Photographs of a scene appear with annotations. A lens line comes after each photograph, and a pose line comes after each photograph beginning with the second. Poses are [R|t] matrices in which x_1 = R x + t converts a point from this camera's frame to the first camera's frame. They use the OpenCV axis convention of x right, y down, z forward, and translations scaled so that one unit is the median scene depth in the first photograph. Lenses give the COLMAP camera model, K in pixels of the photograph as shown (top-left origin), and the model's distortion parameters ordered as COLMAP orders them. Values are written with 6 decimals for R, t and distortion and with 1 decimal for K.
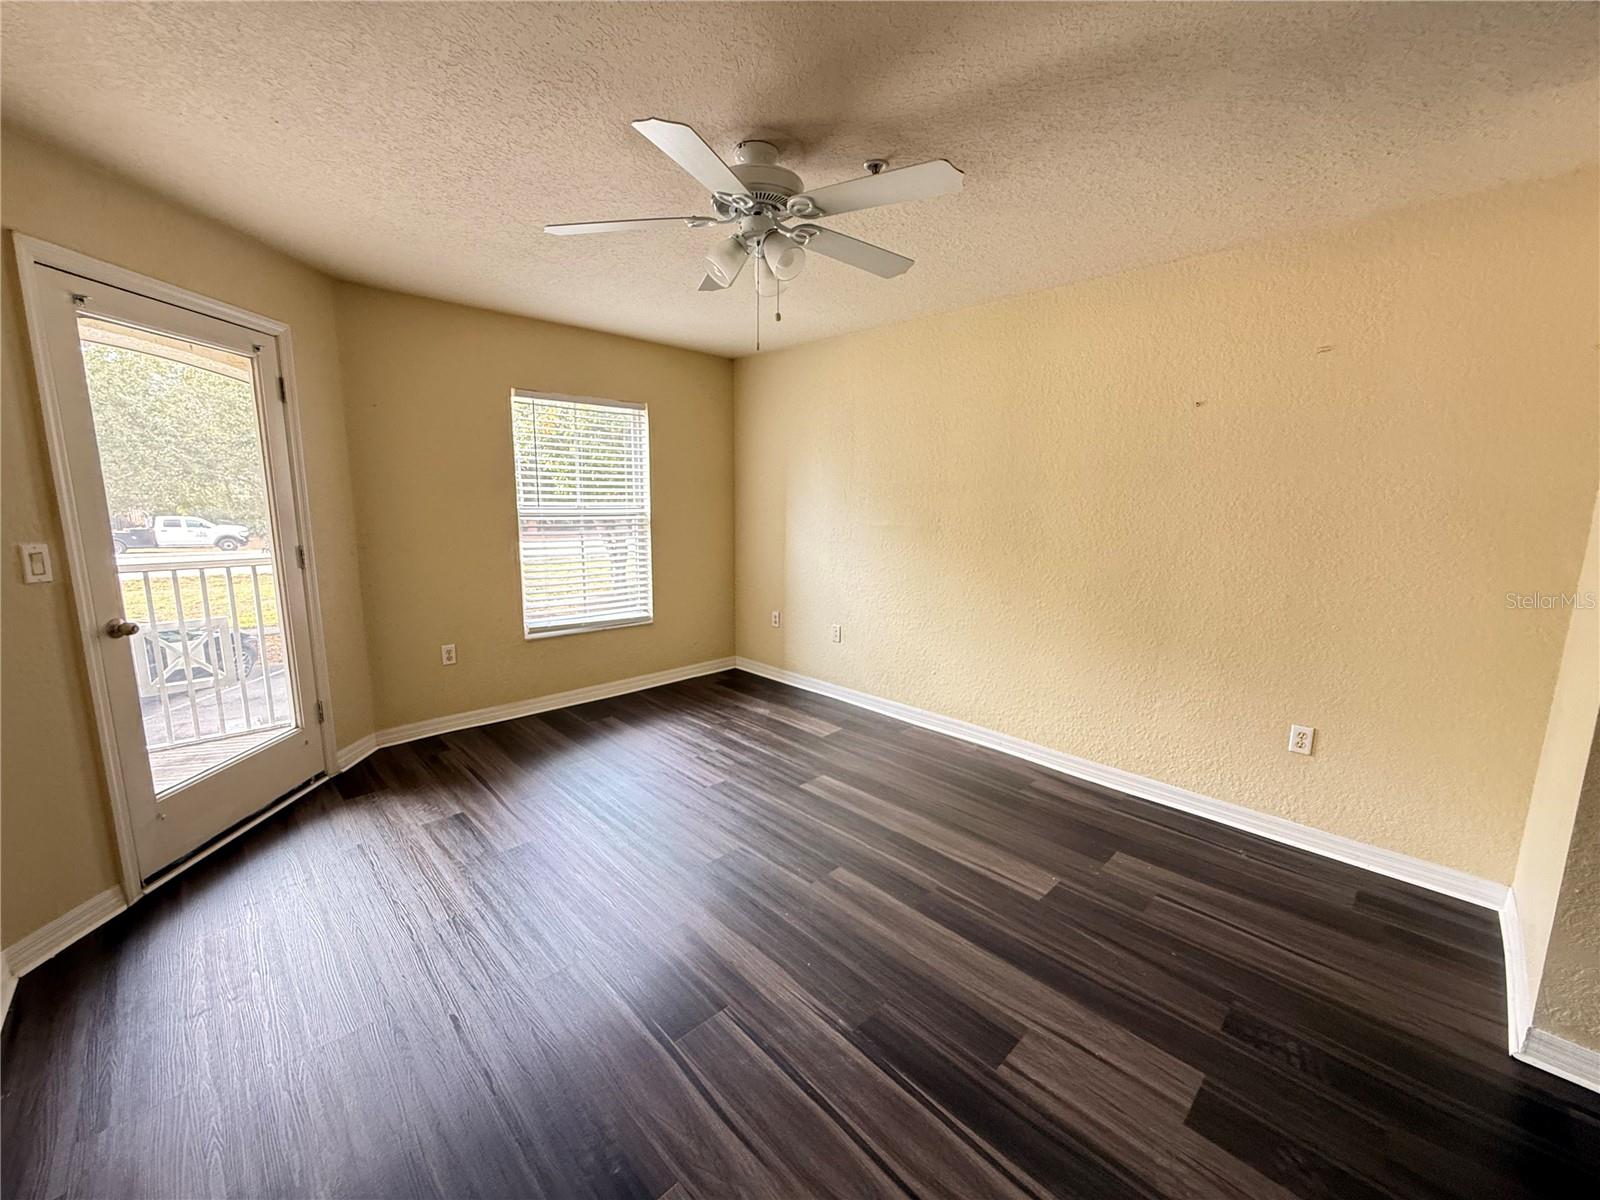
lens RADIAL K [[639.7, 0, 797.3], [0, 639.7, 601.3], [0, 0, 1]] dist [0.002130, -0.000497]
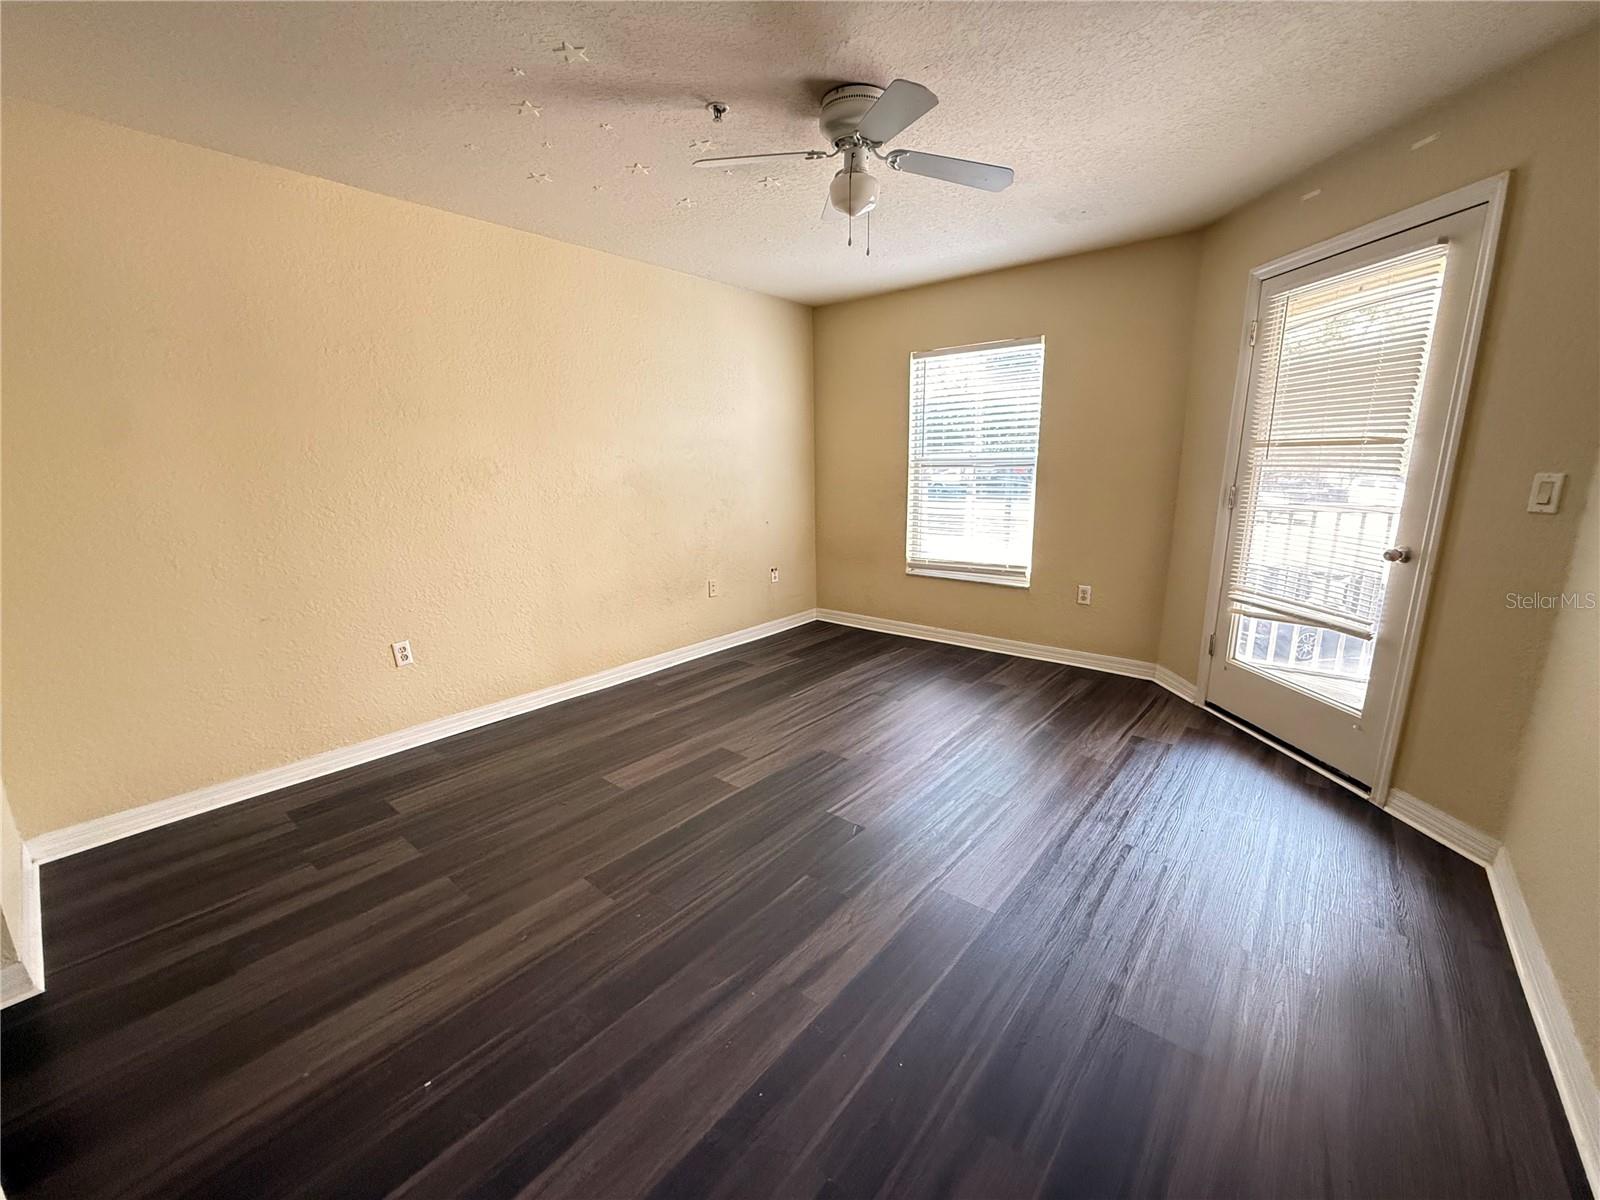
lens RADIAL K [[639.7, 0, 797.3], [0, 639.7, 601.3], [0, 0, 1]] dist [0.002130, -0.000497]
pose [[0.107782, 0.216699, -0.970270, 0.709062], [-0.134094, 0.970206, 0.201789, -0.098403], [0.985090, 0.108358, 0.133629, 0.654885]]
